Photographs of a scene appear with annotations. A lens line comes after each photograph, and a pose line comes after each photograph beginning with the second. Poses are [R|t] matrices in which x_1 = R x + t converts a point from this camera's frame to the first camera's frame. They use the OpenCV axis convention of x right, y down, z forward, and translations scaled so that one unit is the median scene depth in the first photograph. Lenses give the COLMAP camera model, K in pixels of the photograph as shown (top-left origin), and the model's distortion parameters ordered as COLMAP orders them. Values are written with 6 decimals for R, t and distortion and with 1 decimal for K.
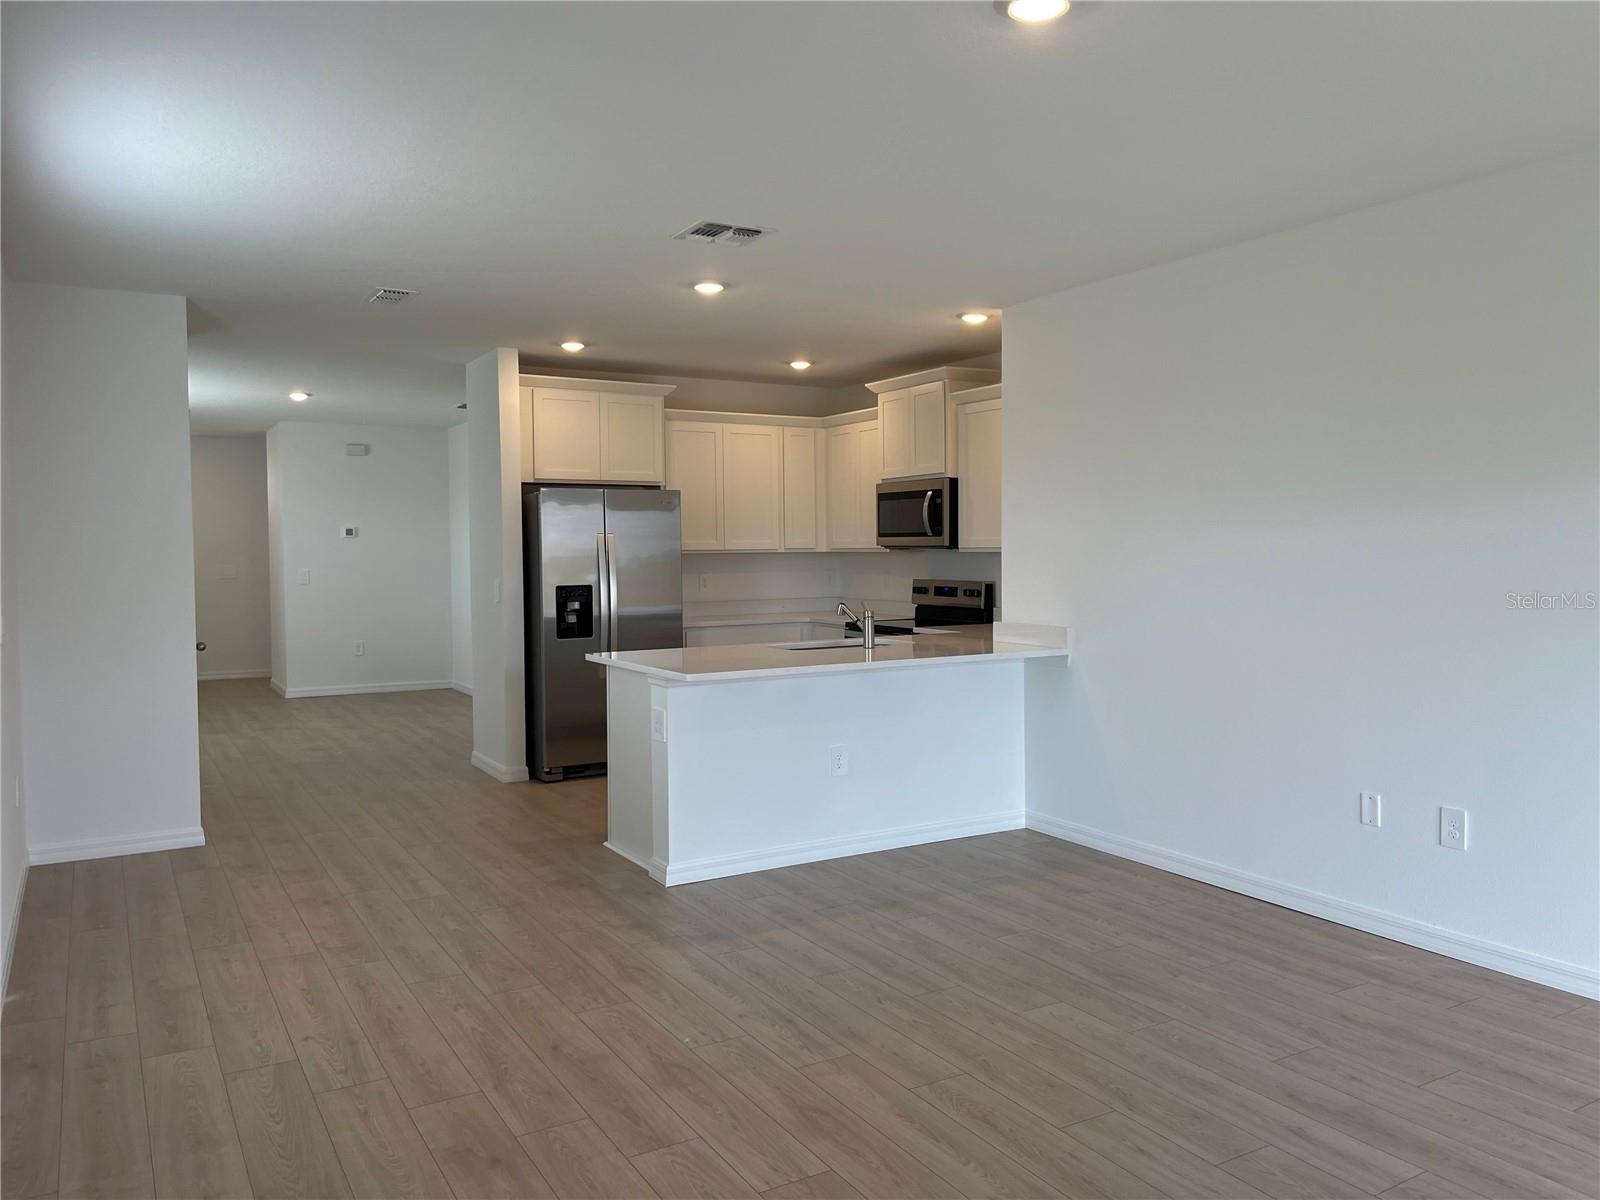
lens RADIAL K [[1219.4, 0, 829.3], [0, 1219.4, 595.6], [0, 0, 1]] dist [0.055538, -0.007965]
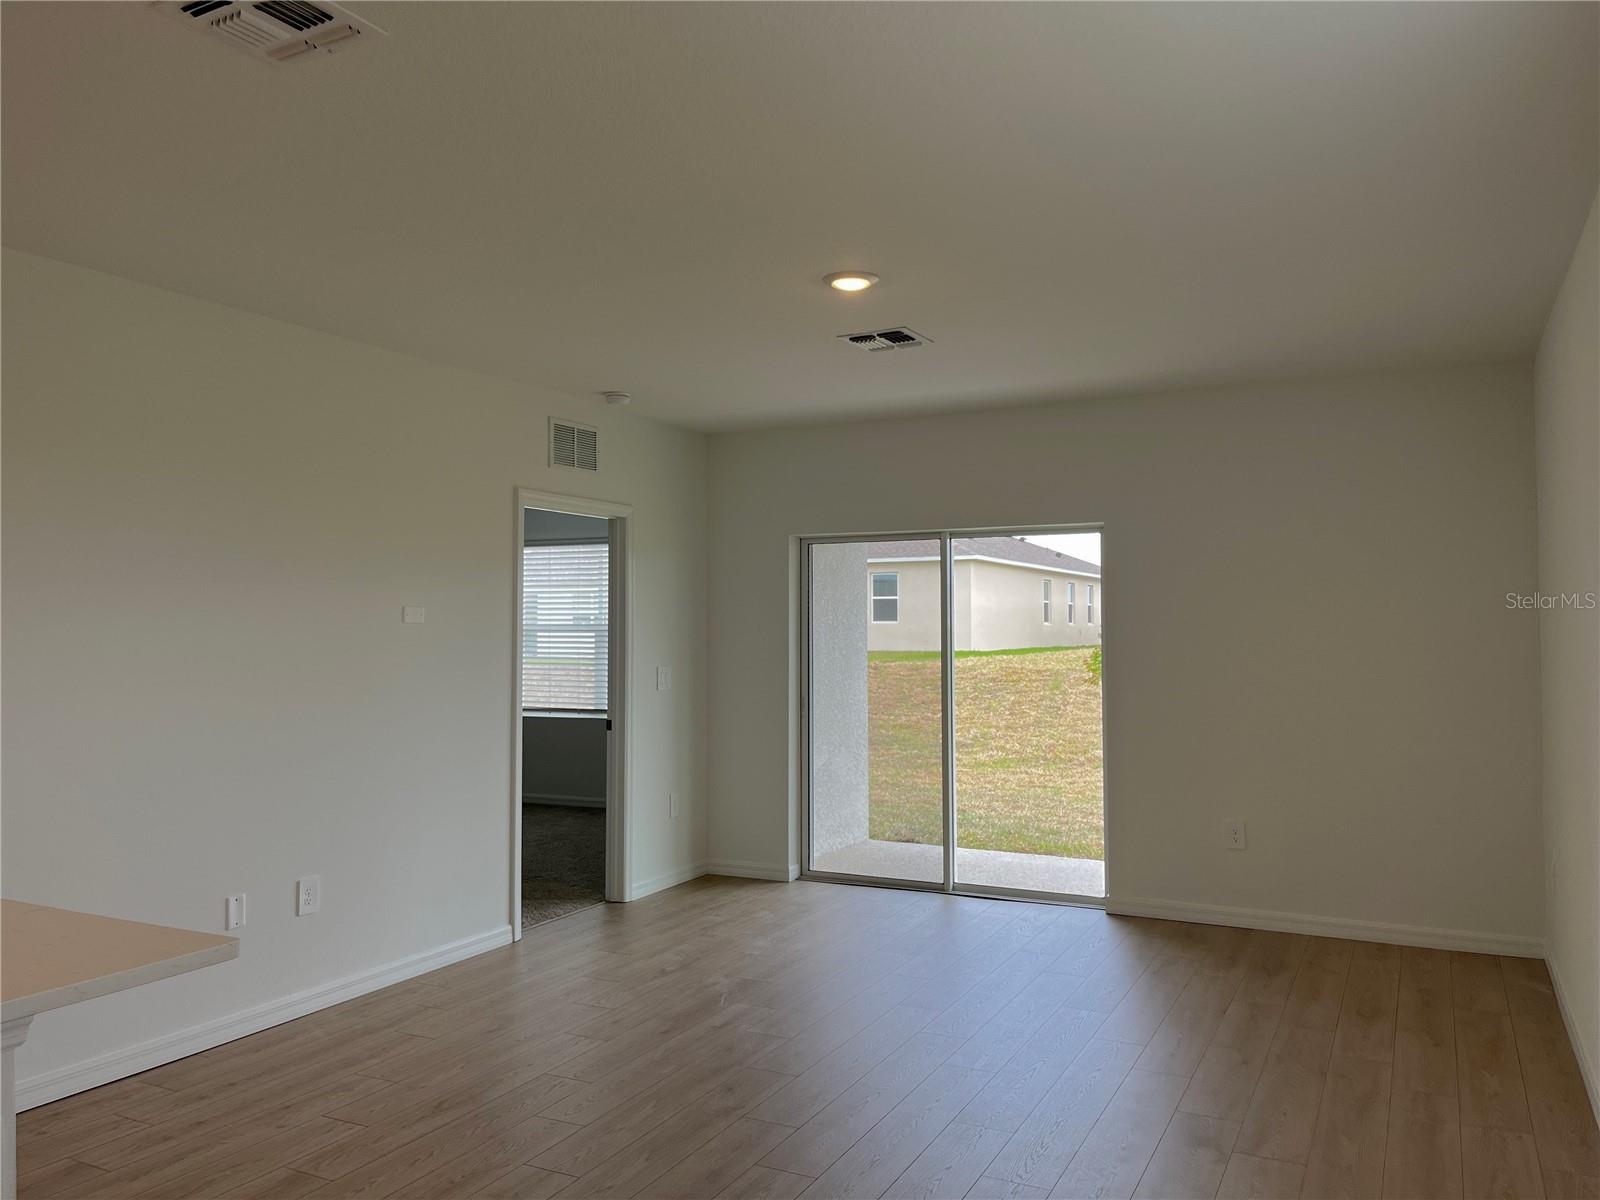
lens RADIAL K [[1219.4, 0, 829.3], [0, 1219.4, 595.6], [0, 0, 1]] dist [0.055538, -0.007965]
pose [[-0.537742, 0.027376, 0.842665, -0.692314], [0.035806, 0.999312, -0.009616, -0.055337], [-0.842349, 0.025001, -0.538352, 1.188826]]
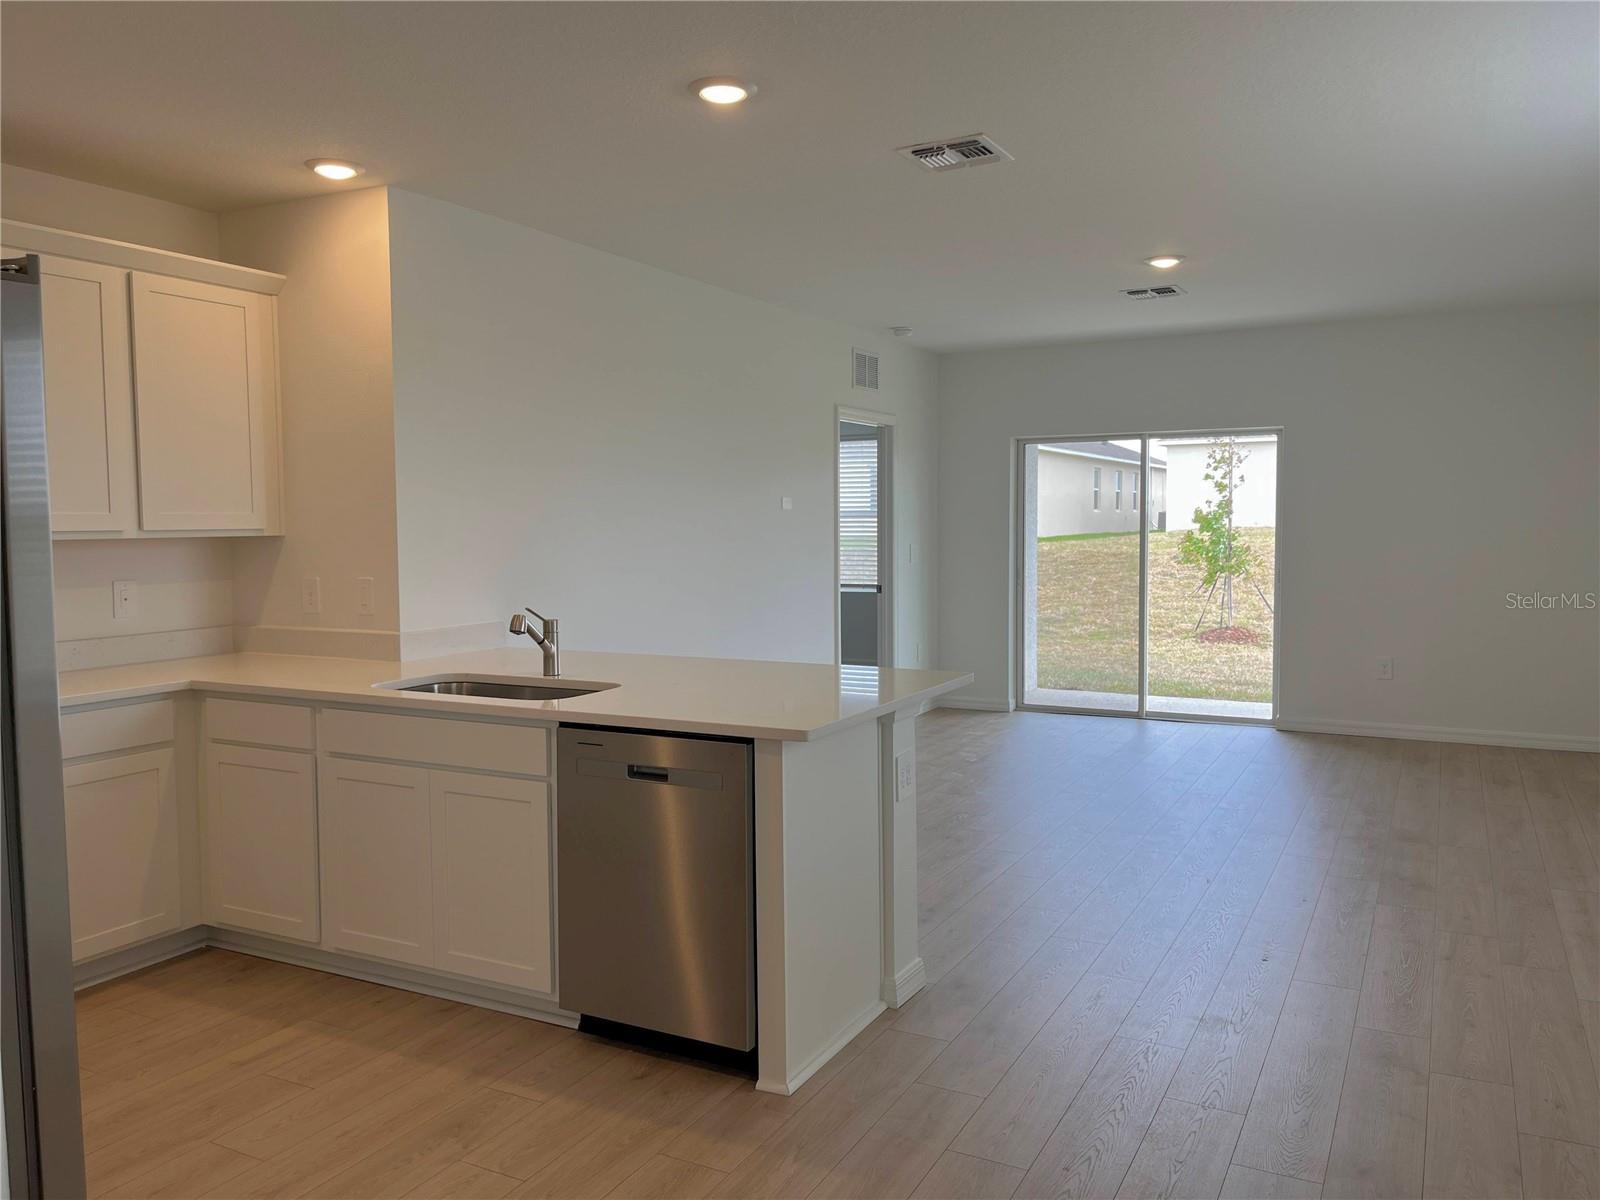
lens RADIAL K [[1219.4, 0, 829.3], [0, 1219.4, 595.6], [0, 0, 1]] dist [0.055538, -0.007965]
pose [[-0.524841, -0.045528, 0.849982, -0.898221], [0.042946, 0.995880, 0.079861, -0.069262], [-0.850116, 0.078418, -0.520724, 1.772231]]
